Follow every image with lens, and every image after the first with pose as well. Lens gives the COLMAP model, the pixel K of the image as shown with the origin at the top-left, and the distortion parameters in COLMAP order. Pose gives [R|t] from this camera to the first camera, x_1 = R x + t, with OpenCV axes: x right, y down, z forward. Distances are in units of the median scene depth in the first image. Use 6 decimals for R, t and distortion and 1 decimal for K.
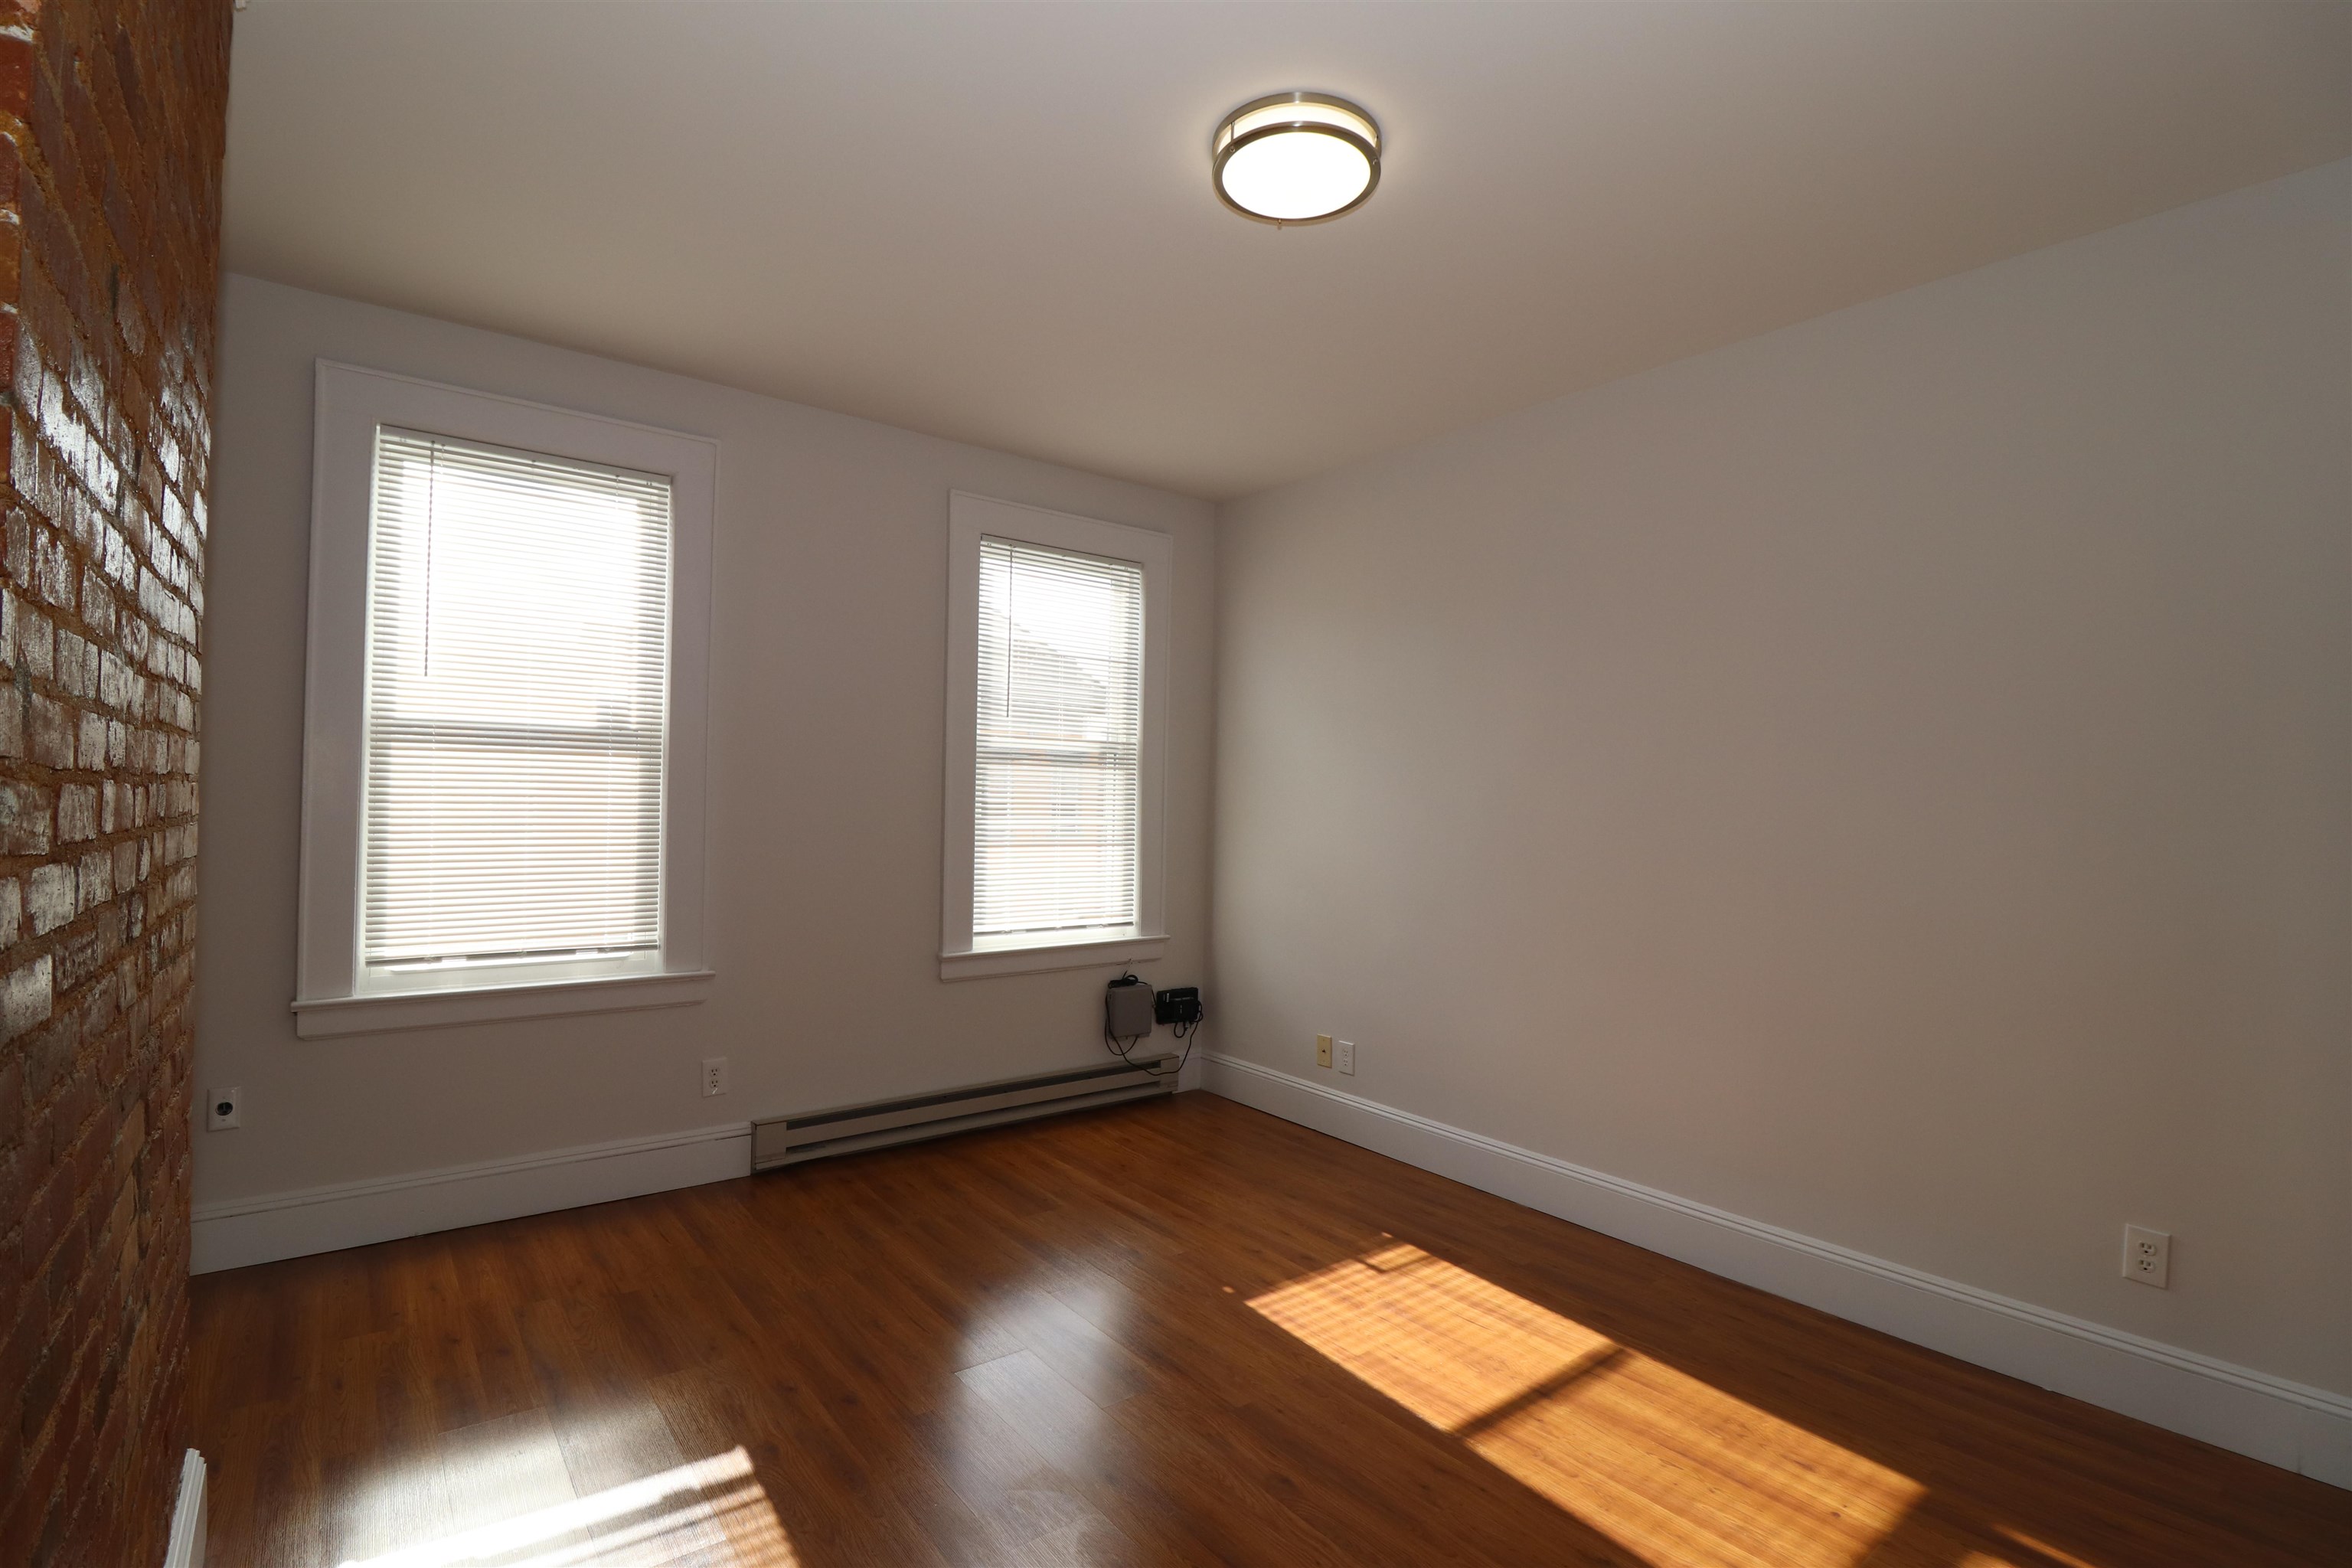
lens RADIAL K [[1088.2, 0, 1198.2], [0, 1088.2, 785.1], [0, 0, 1]] dist [-0.003072, -0.011084]
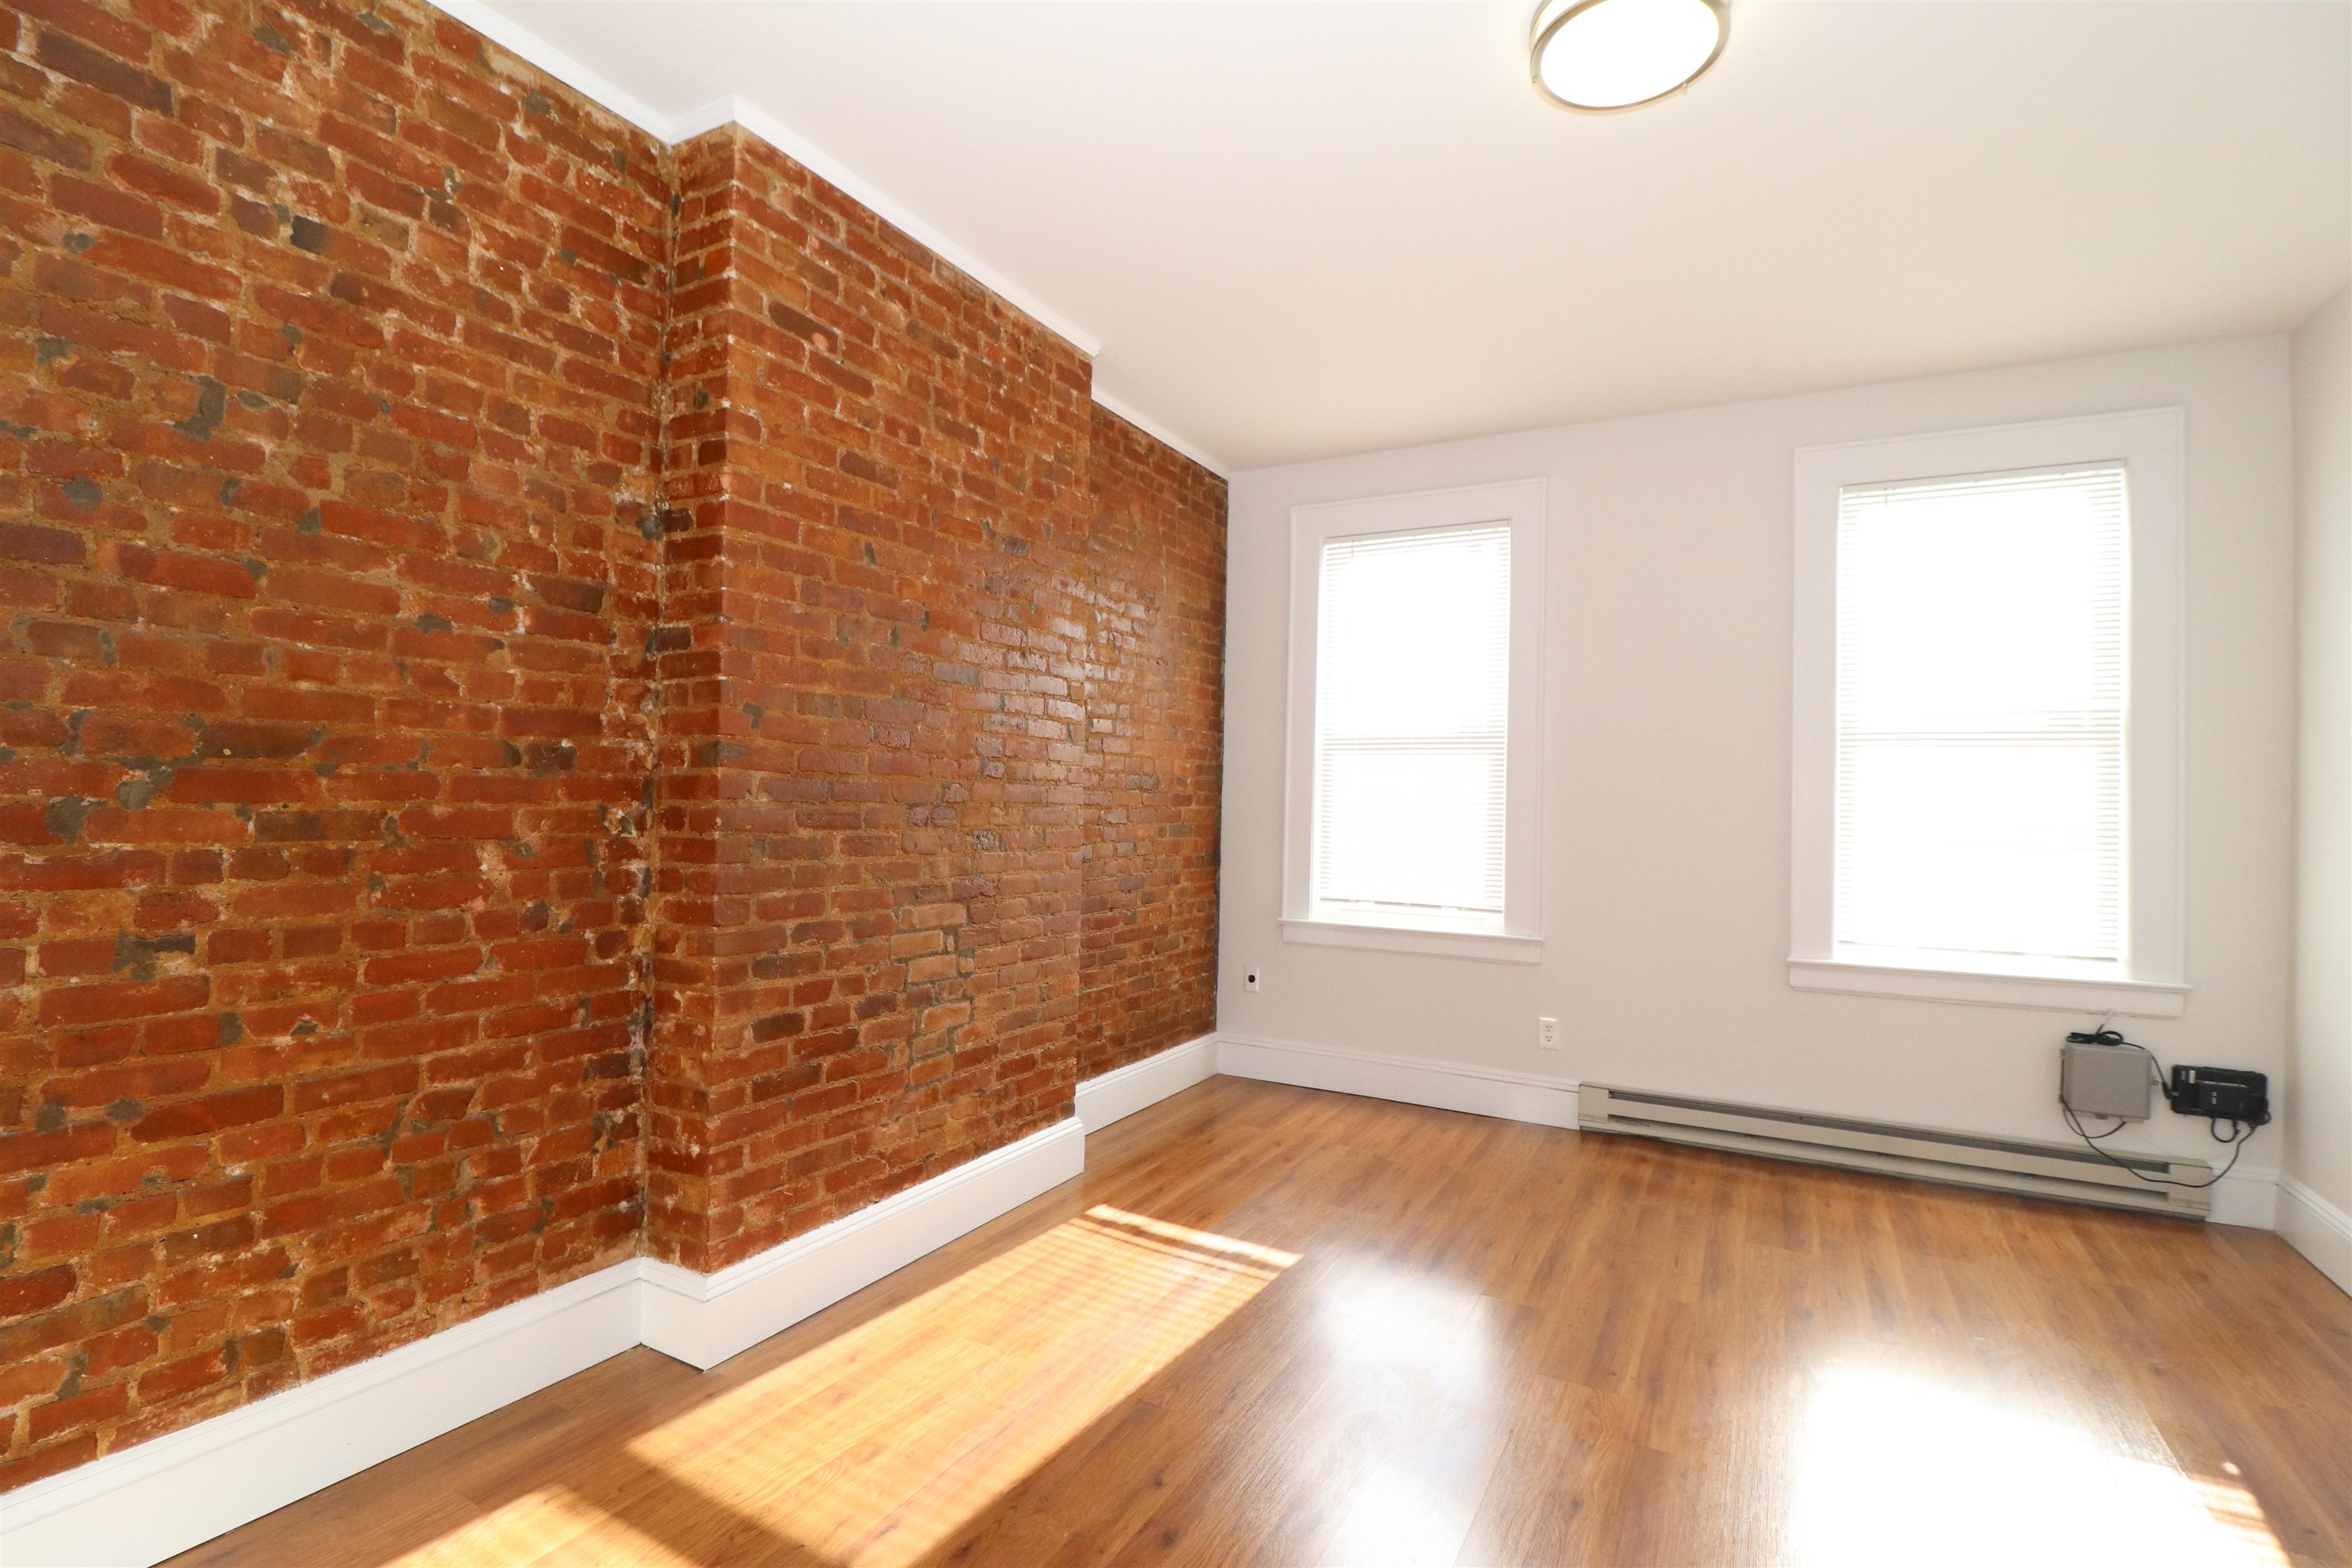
lens RADIAL K [[1088.2, 0, 1188.4], [0, 1088.2, 790.3], [0, 0, 1]] dist [-0.003072, -0.011084]
pose [[0.395818, -0.021802, -0.918070, 0.531678], [-0.000840, 0.999709, -0.024103, 0.049494], [0.918328, 0.010312, 0.395685, 0.232698]]
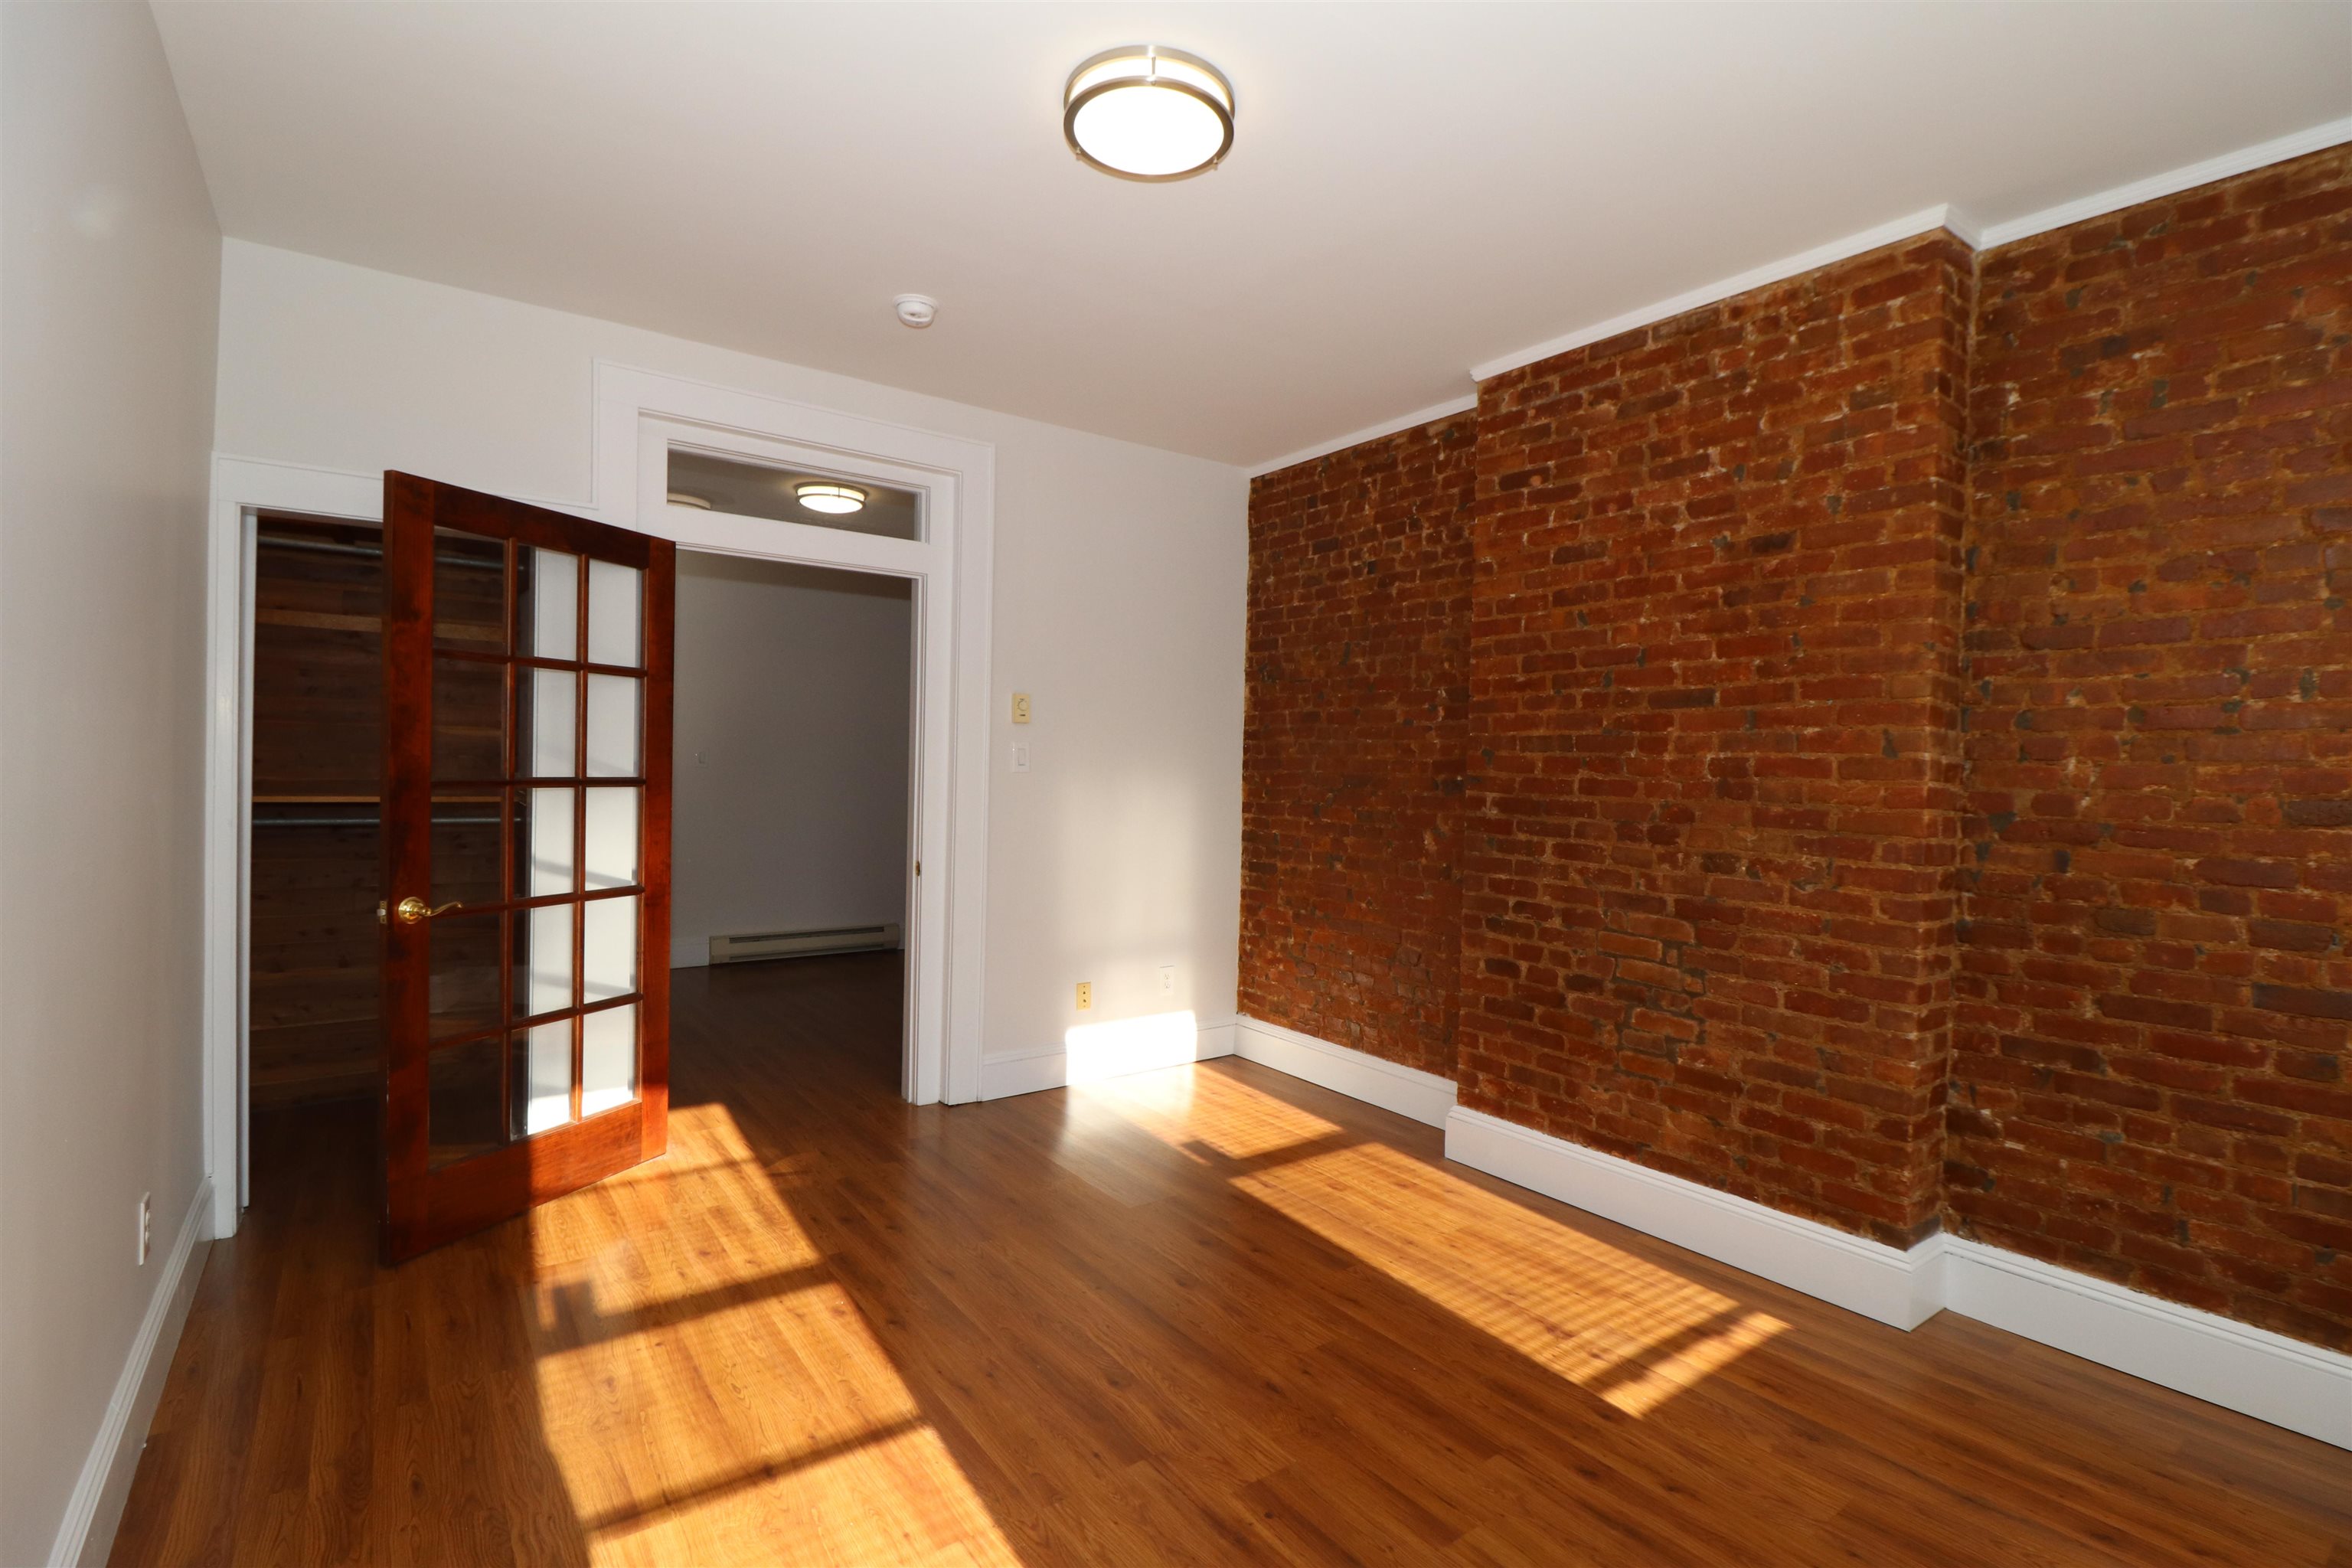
lens RADIAL K [[1088.2, 0, 1188.1], [0, 1088.2, 788.3], [0, 0, 1]] dist [-0.003072, -0.011084]
pose [[-0.998310, -0.044700, 0.037141, -0.005930], [-0.044423, 0.998979, 0.008266, 0.018198], [-0.037473, 0.006603, -0.999276, 1.413637]]
